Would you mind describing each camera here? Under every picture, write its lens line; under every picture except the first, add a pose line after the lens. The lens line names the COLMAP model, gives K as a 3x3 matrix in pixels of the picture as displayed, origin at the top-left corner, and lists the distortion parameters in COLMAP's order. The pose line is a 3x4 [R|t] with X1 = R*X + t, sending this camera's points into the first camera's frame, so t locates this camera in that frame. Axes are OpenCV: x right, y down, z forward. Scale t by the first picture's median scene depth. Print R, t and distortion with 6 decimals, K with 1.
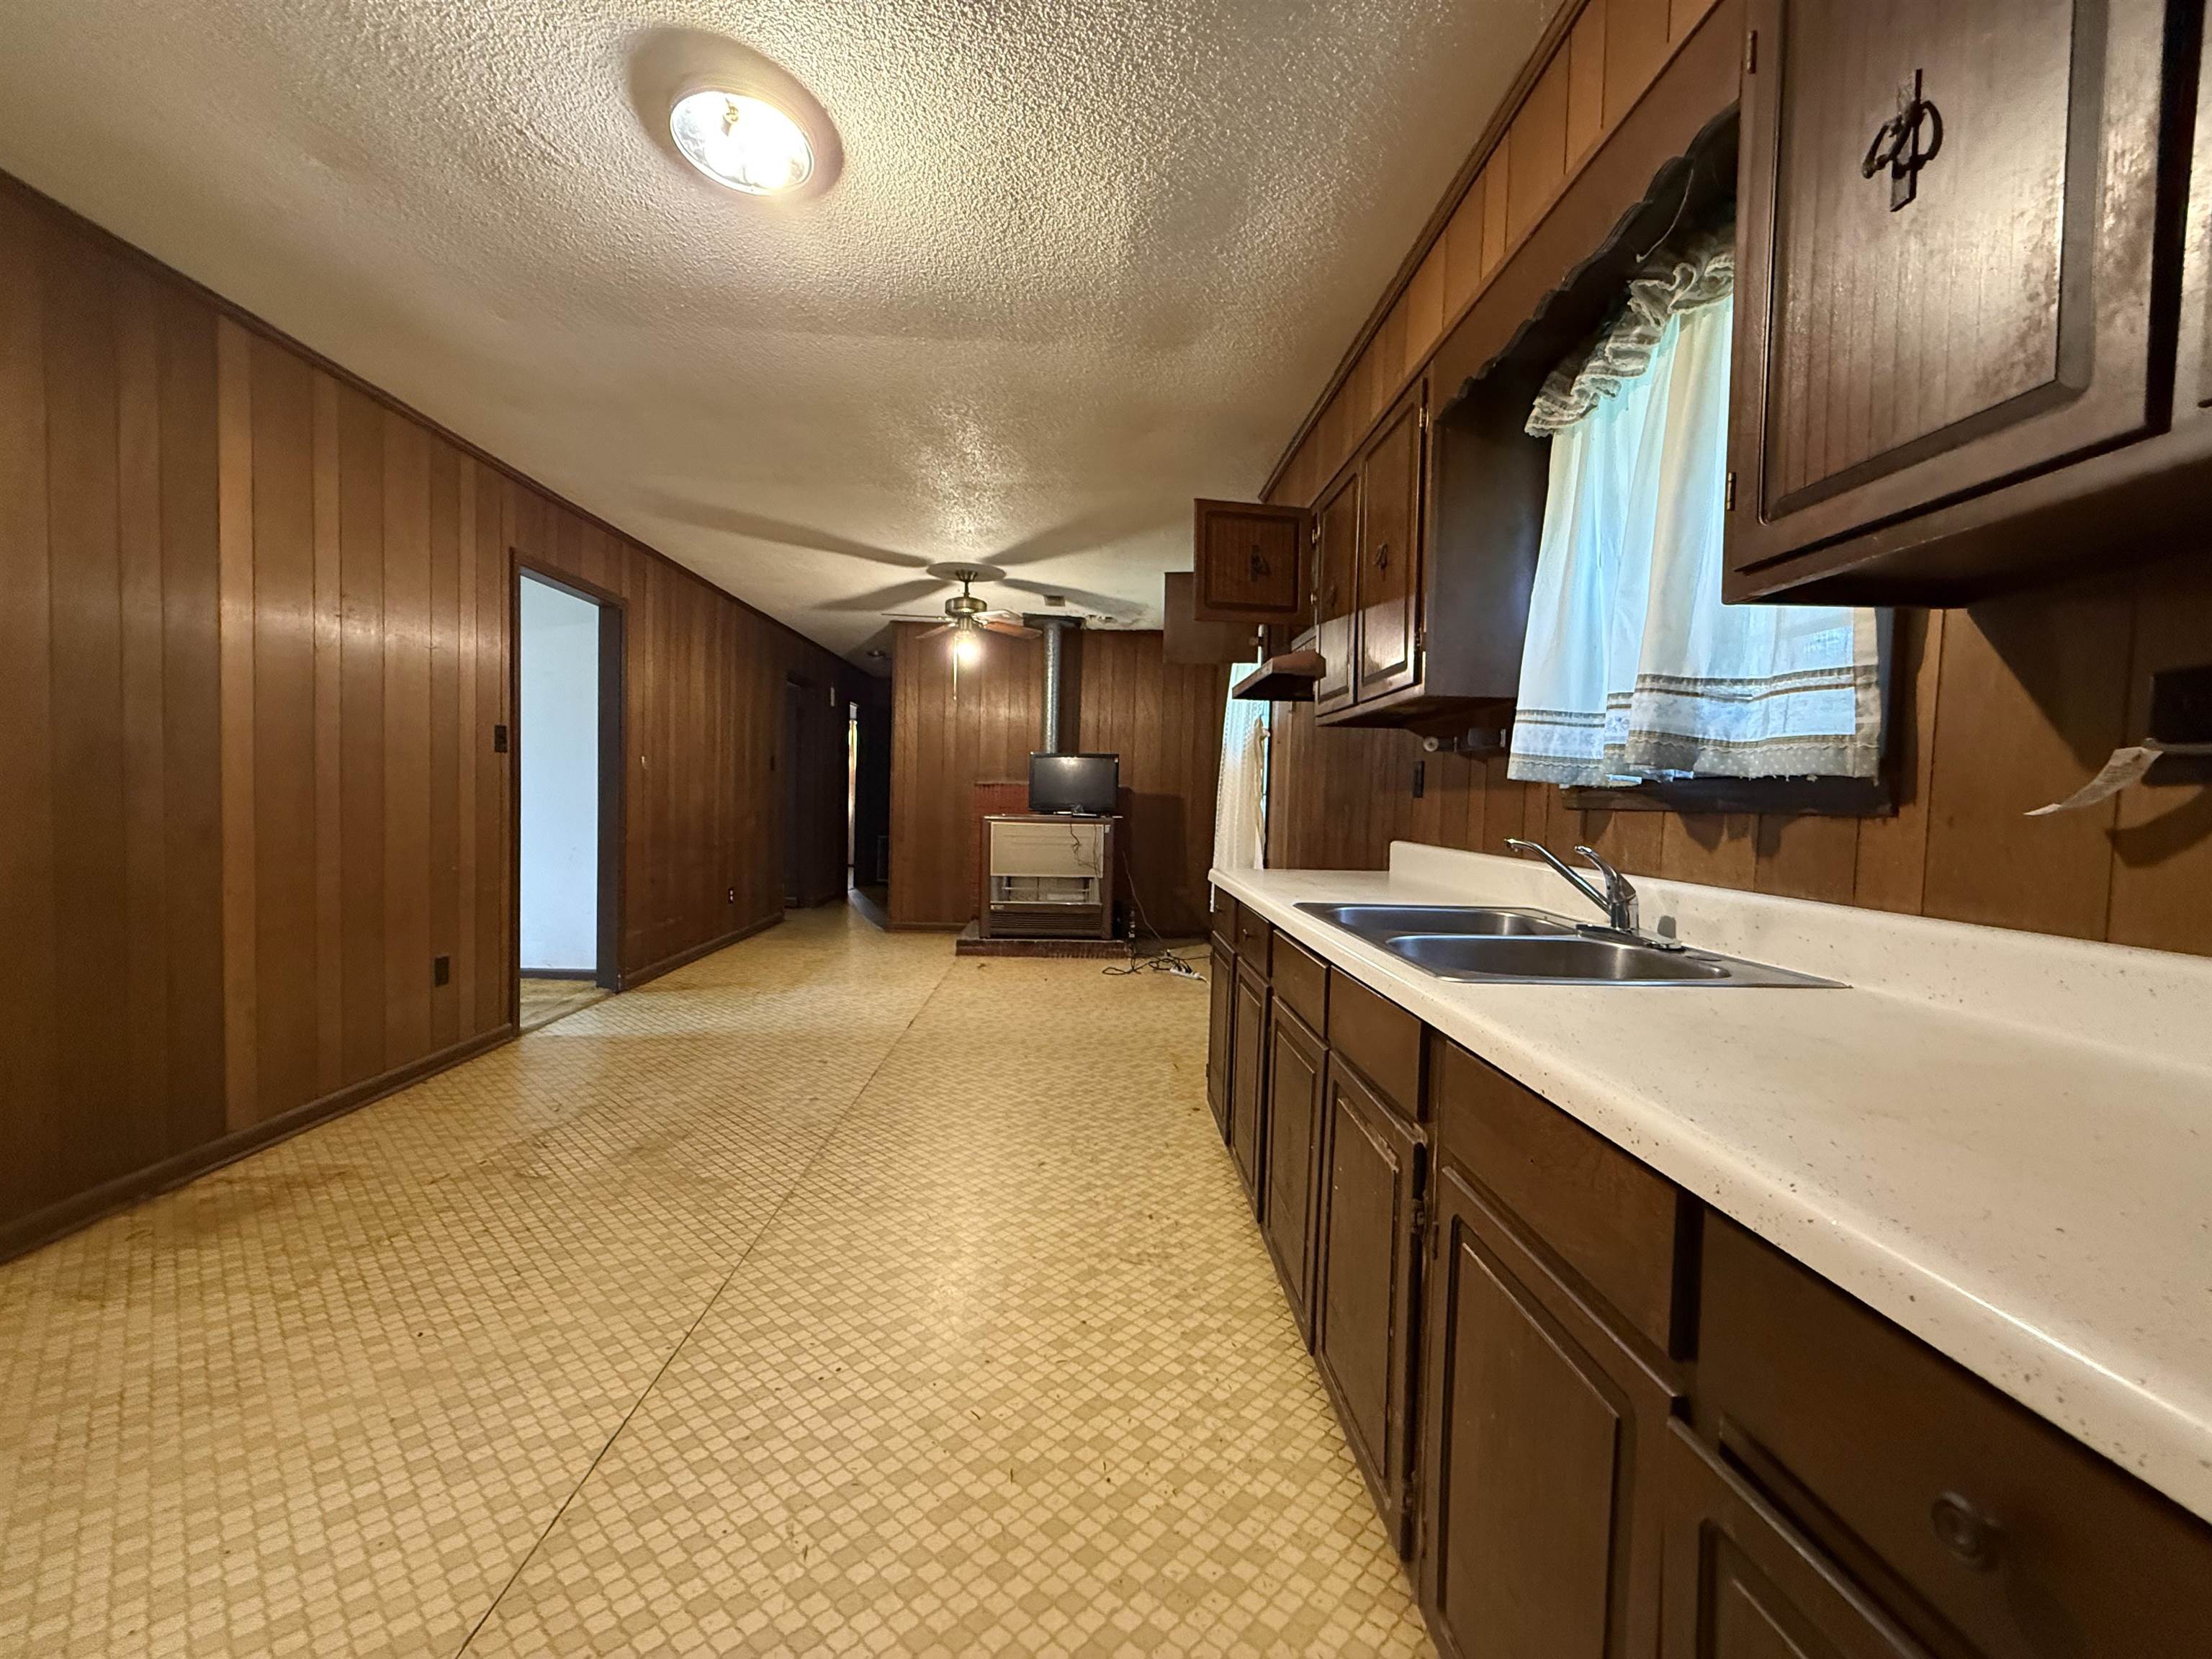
lens RADIAL K [[875.9, 0, 1102.0], [0, 875.9, 829.9], [0, 0, 1]] dist [-0.000483, 0.000107]
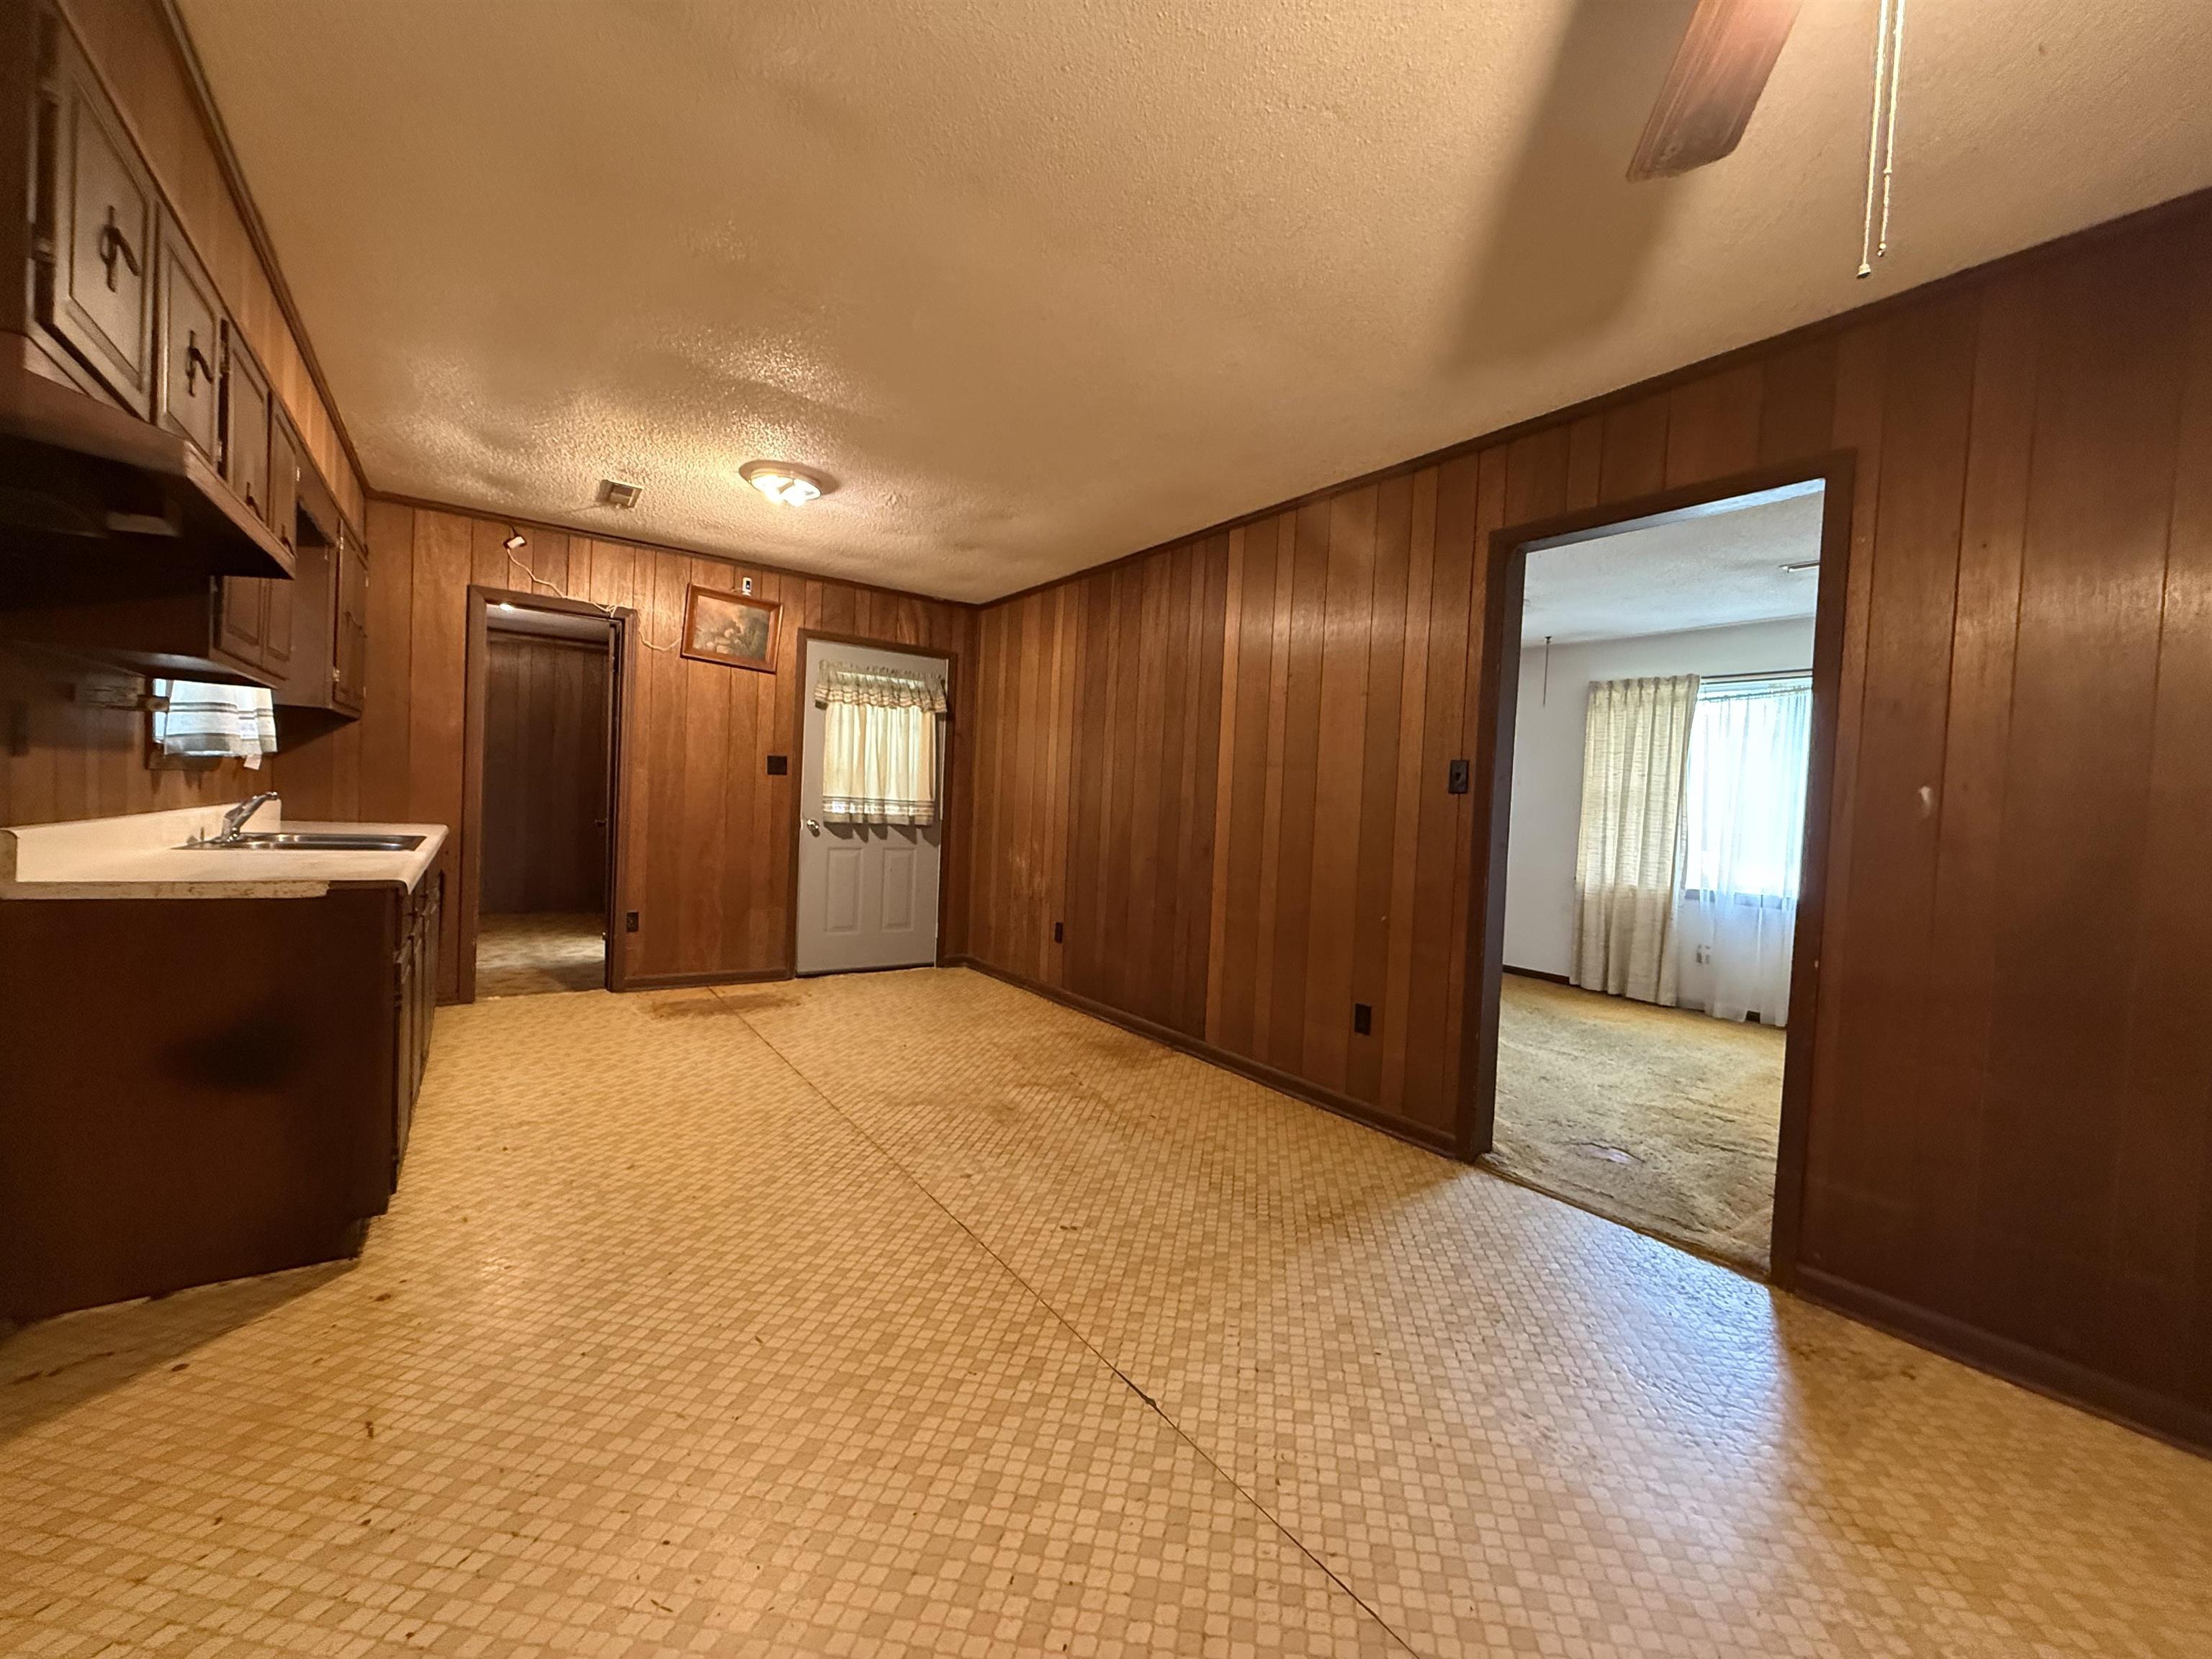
lens RADIAL K [[879.1, 0, 1100.7], [0, 879.1, 830.3], [0, 0, 1]] dist [-0.001313, 0.000498]
pose [[-0.833108, -0.047502, -0.551067, 0.060809], [-0.088723, 0.994881, 0.048374, -0.102060], [0.545948, 0.089193, -0.833058, 2.392996]]
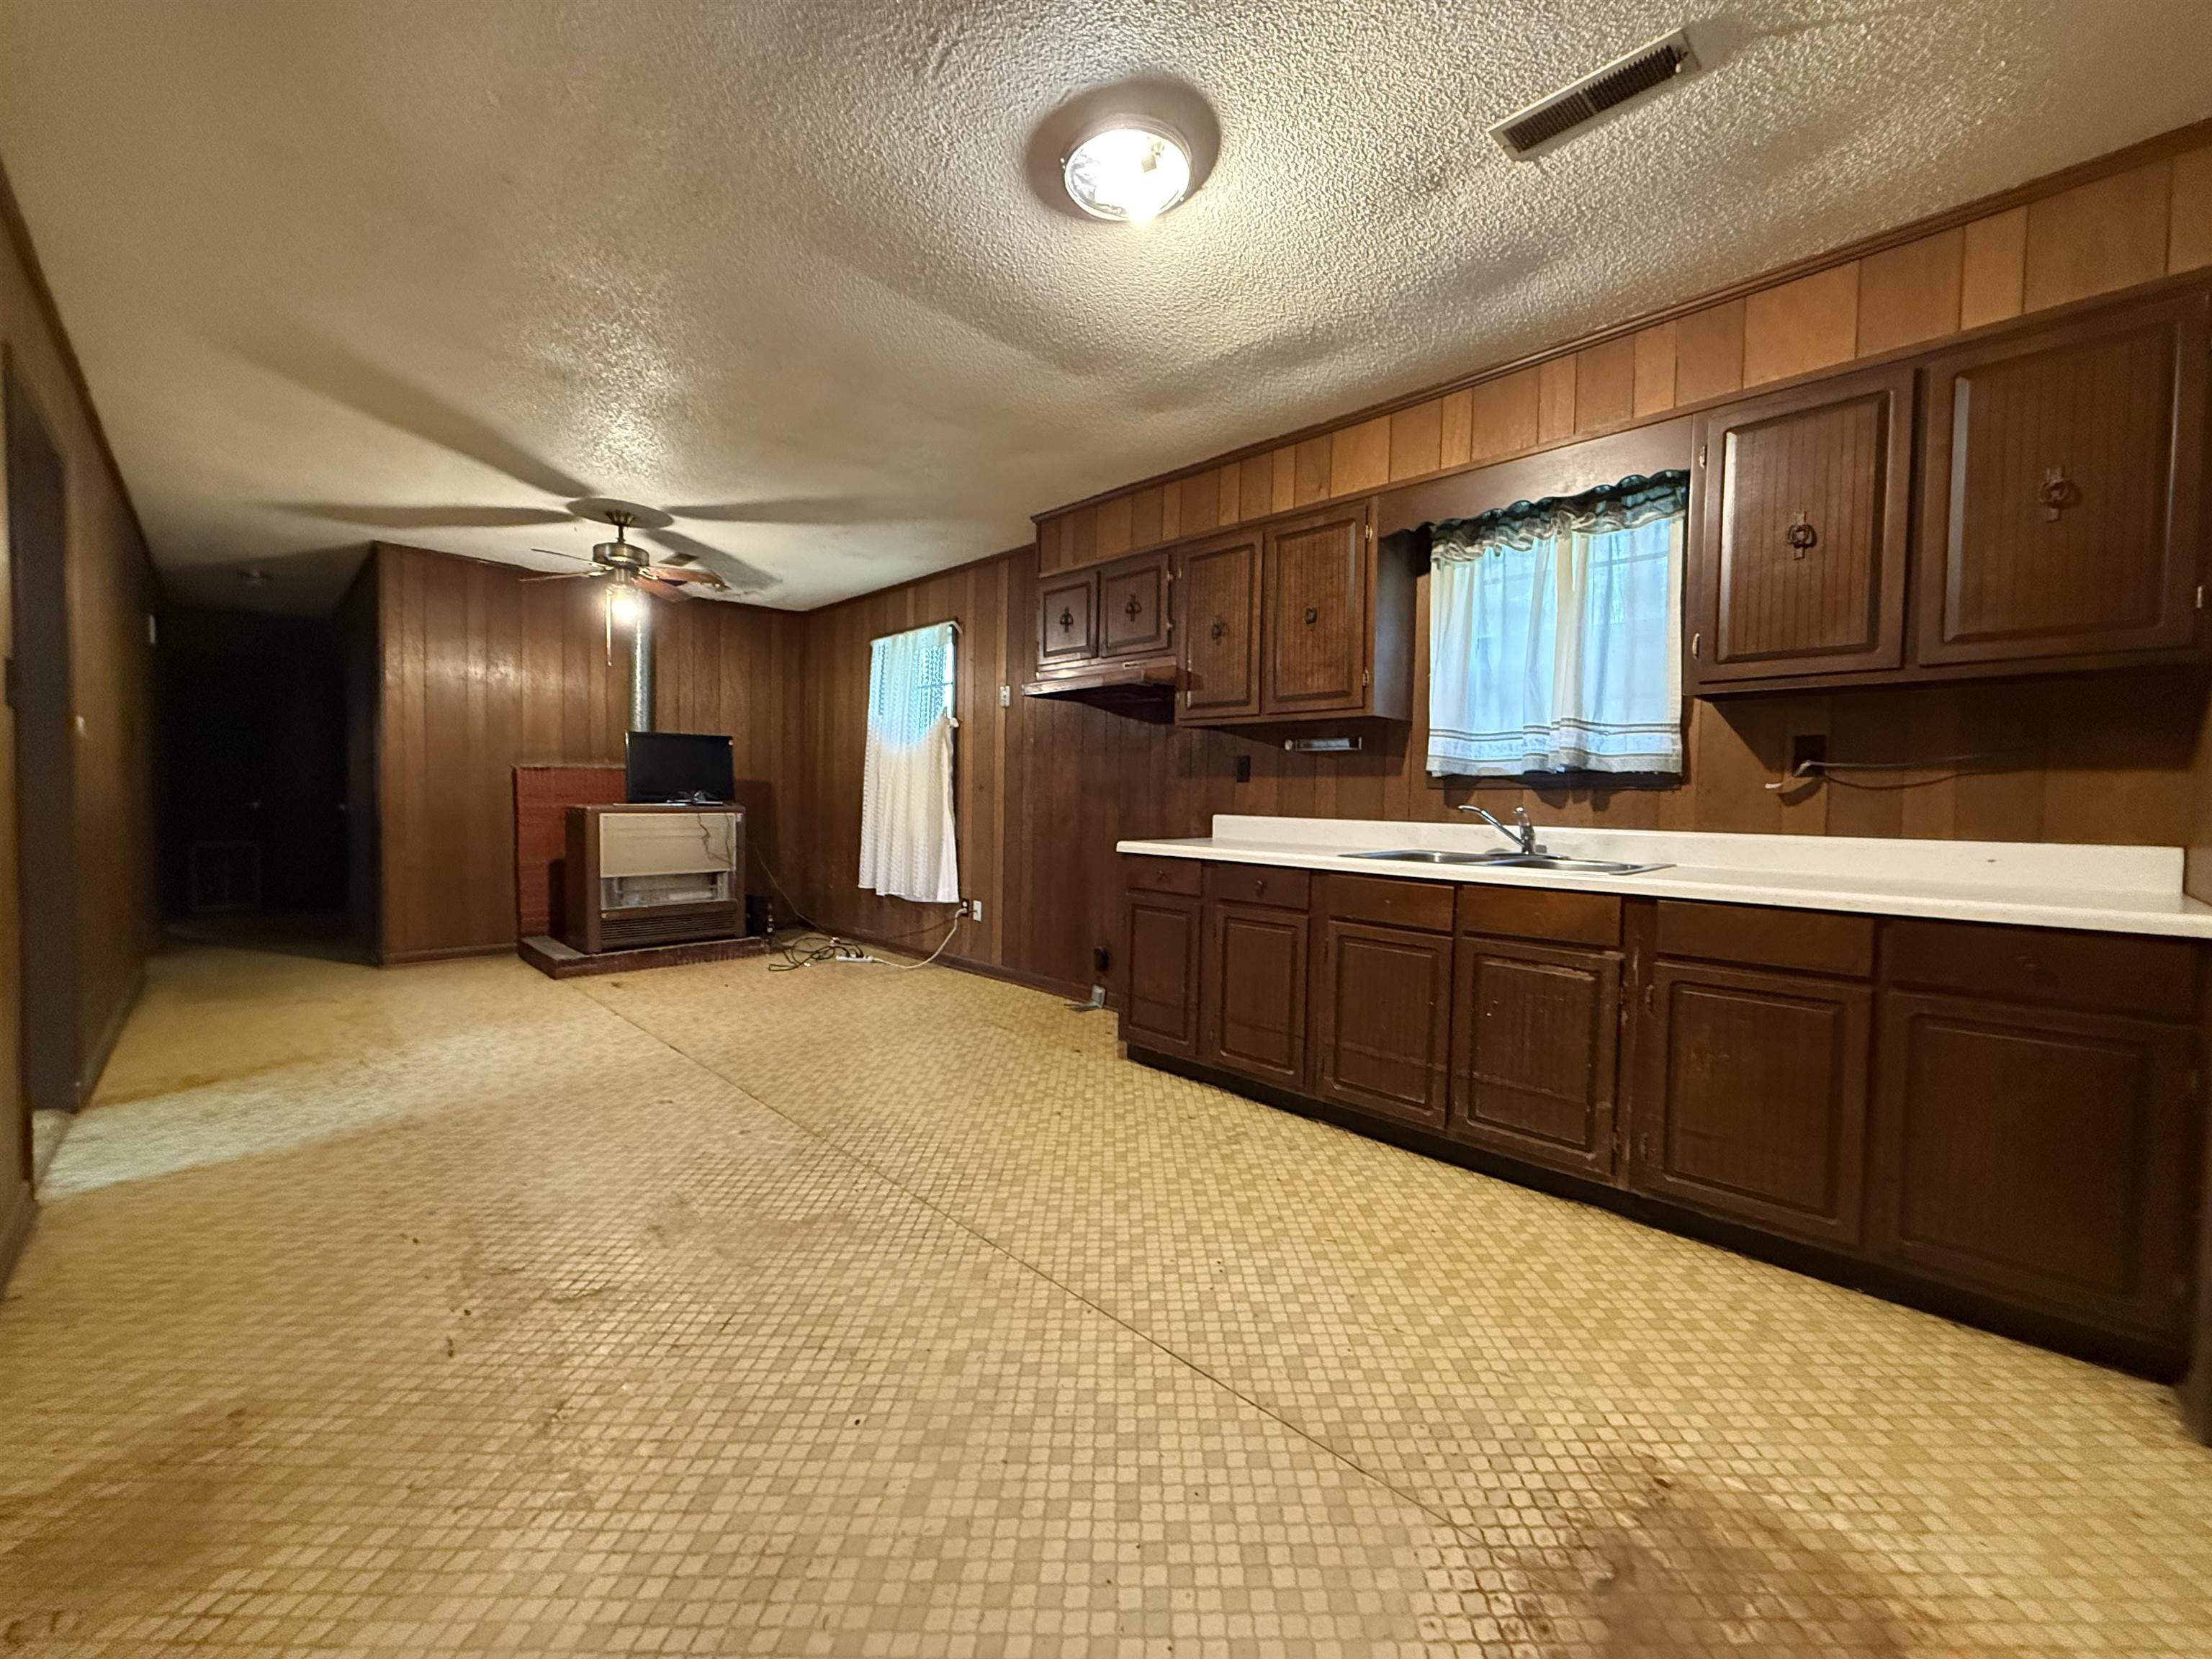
lens RADIAL K [[875.9, 0, 1102.0], [0, 875.9, 829.9], [0, 0, 1]] dist [-0.000483, 0.000107]
pose [[0.734182, -0.038694, 0.677849, -0.885336], [0.027578, 0.999250, 0.027171, -0.007129], [-0.678392, -0.001254, 0.734699, 0.170285]]
